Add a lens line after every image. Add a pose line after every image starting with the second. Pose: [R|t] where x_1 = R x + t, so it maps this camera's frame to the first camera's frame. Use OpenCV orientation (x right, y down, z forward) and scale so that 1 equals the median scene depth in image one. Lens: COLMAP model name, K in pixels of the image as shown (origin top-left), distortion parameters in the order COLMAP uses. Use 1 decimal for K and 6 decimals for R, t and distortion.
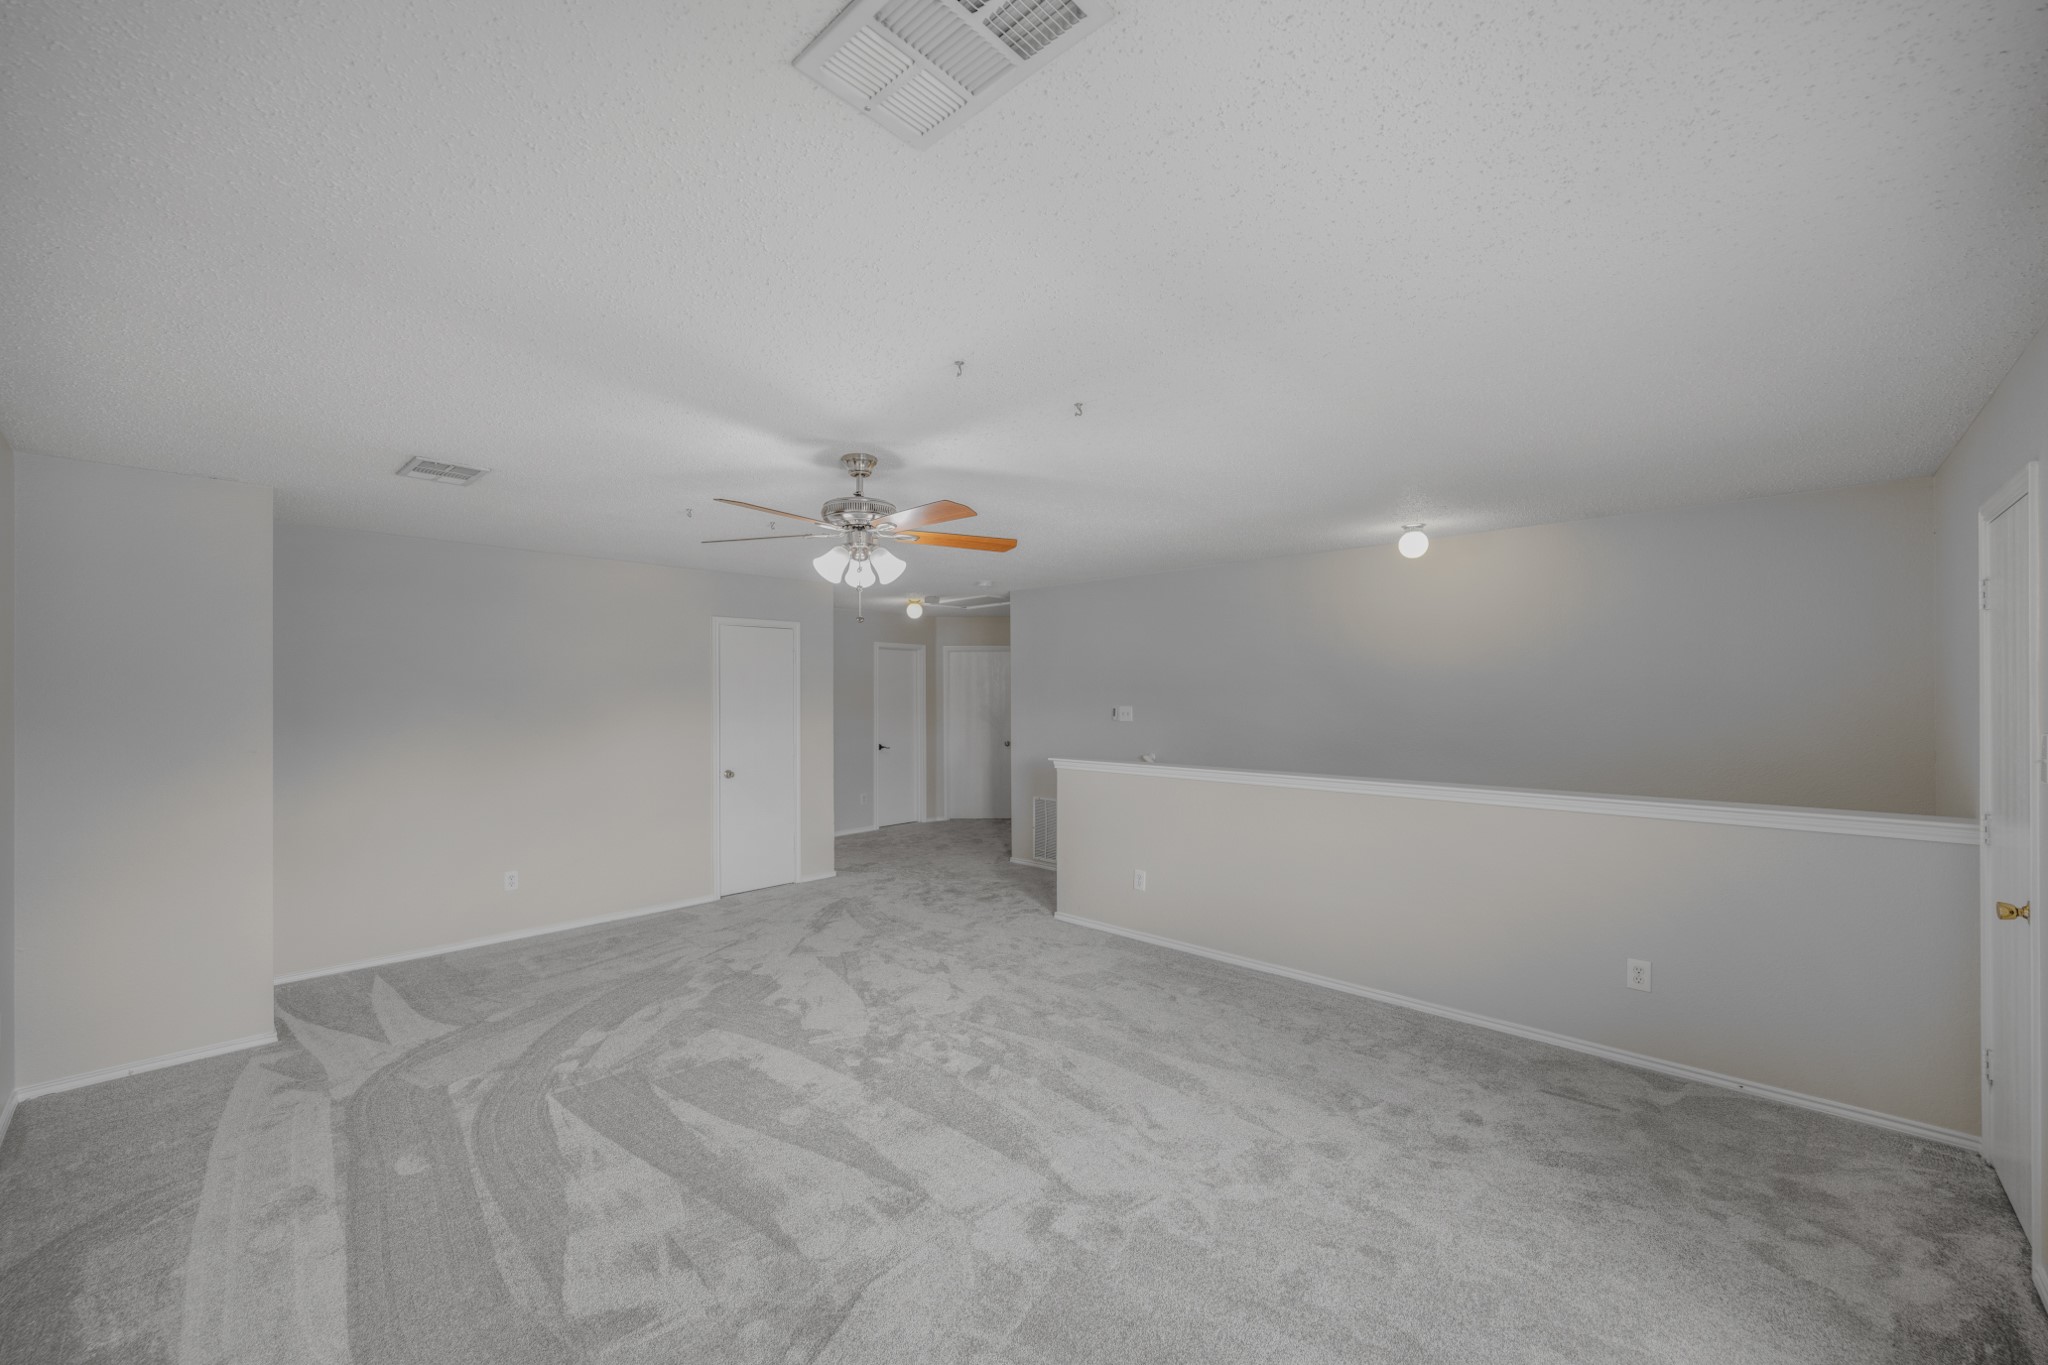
lens RADIAL K [[786.8, 0, 1024.0], [0, 786.8, 682.5], [0, 0, 1]] dist [-0.000398, -0.000114]
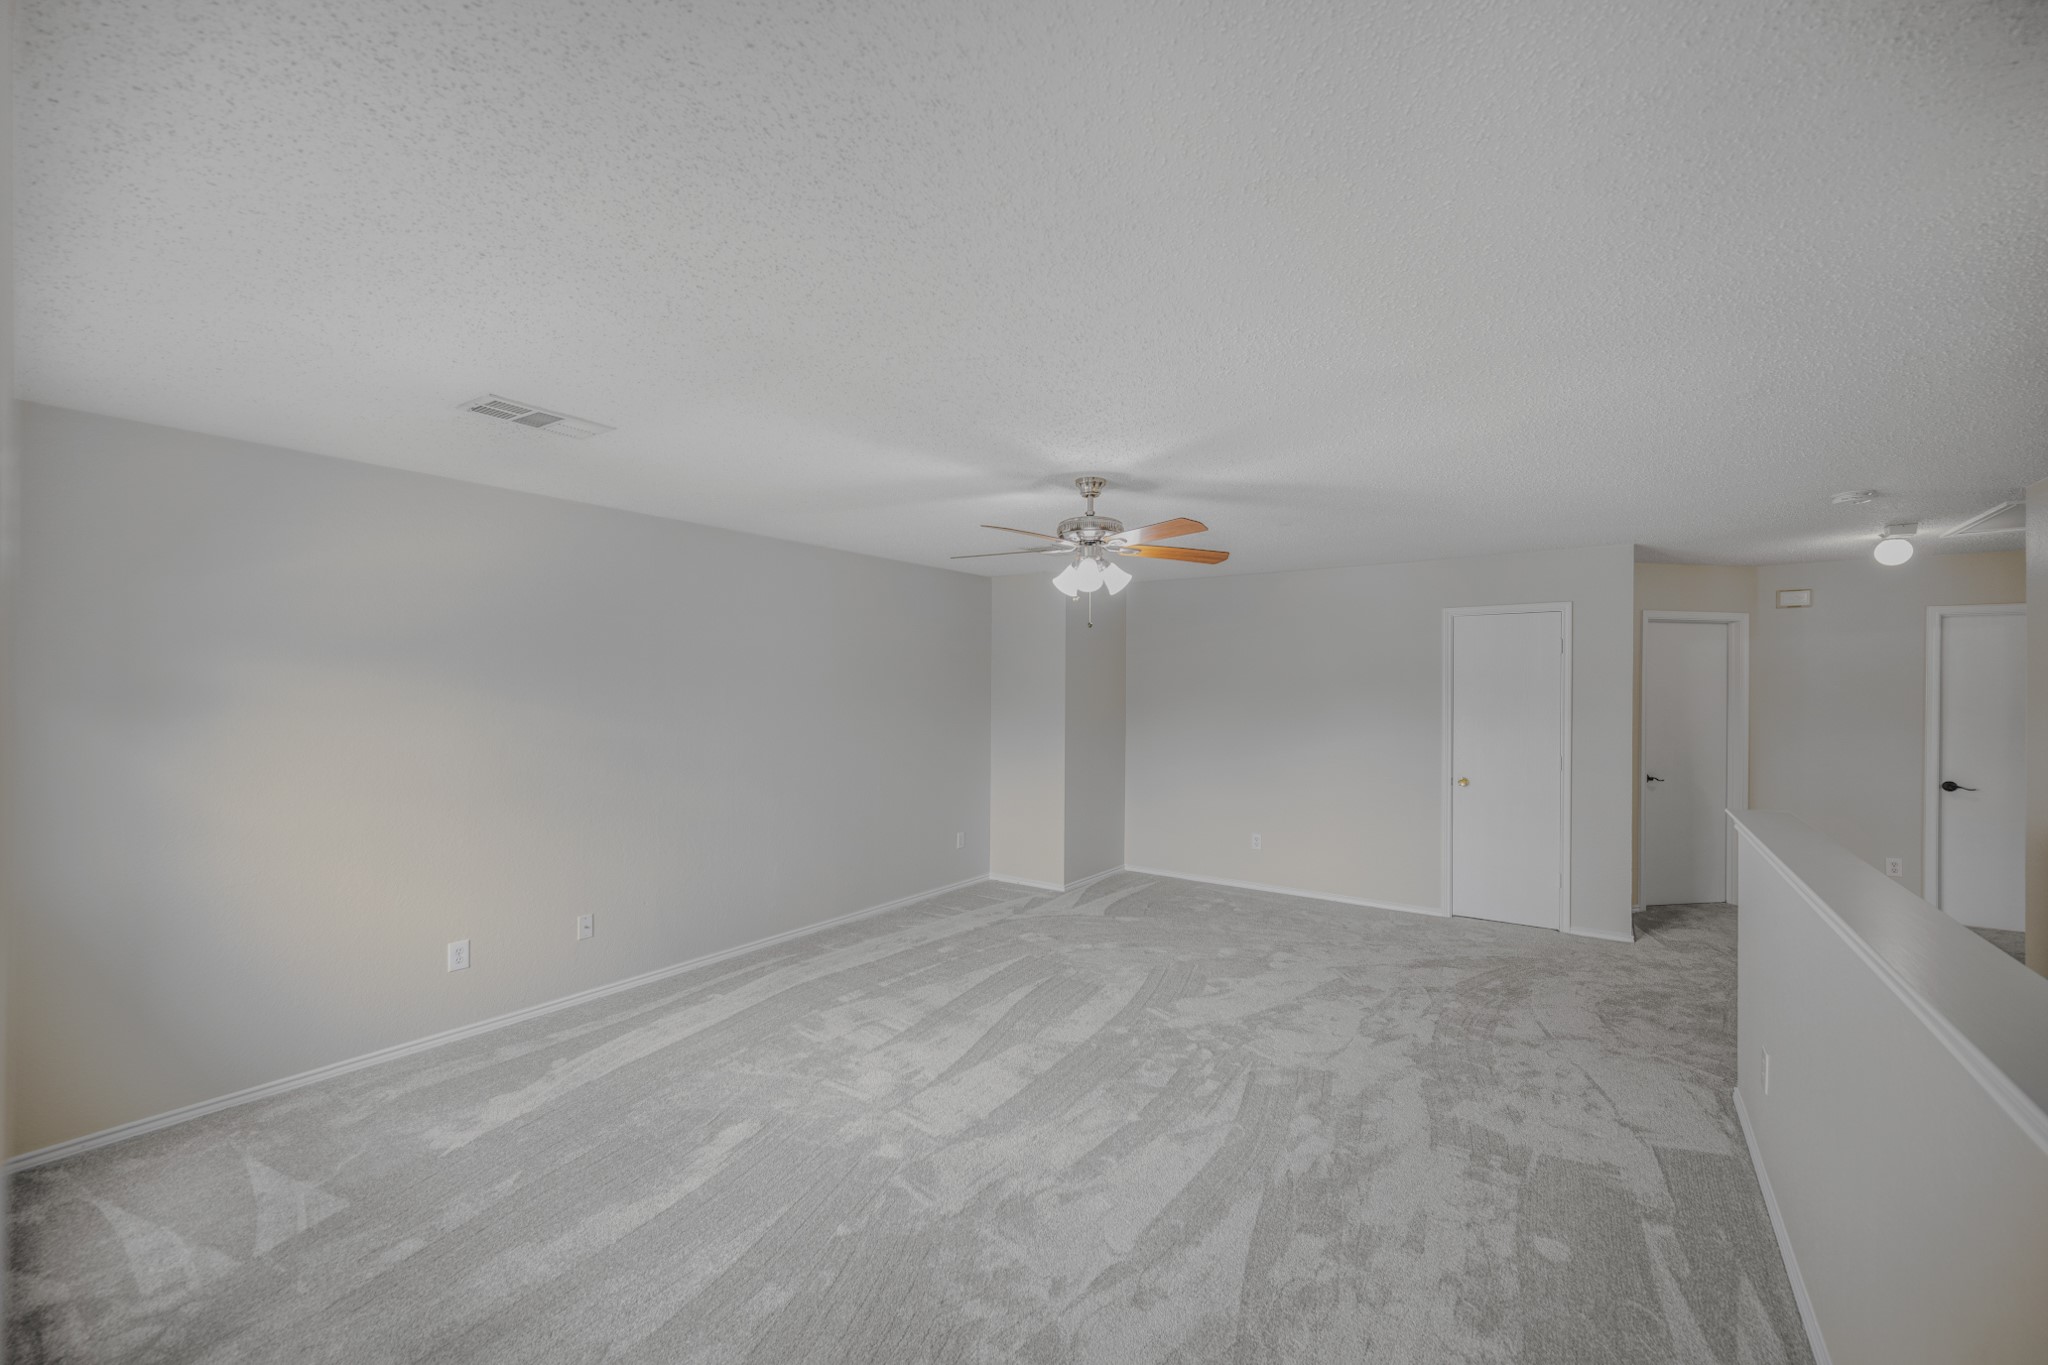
lens RADIAL K [[812.0, 0, 1033.4], [0, 812.0, 692.8], [0, 0, 1]] dist [-0.000959, -0.000564]
pose [[0.166522, 0.002977, -0.986033, 0.773933], [0.010118, 0.999938, 0.004727, 0.008519], [0.985986, -0.010764, 0.166481, 0.619933]]
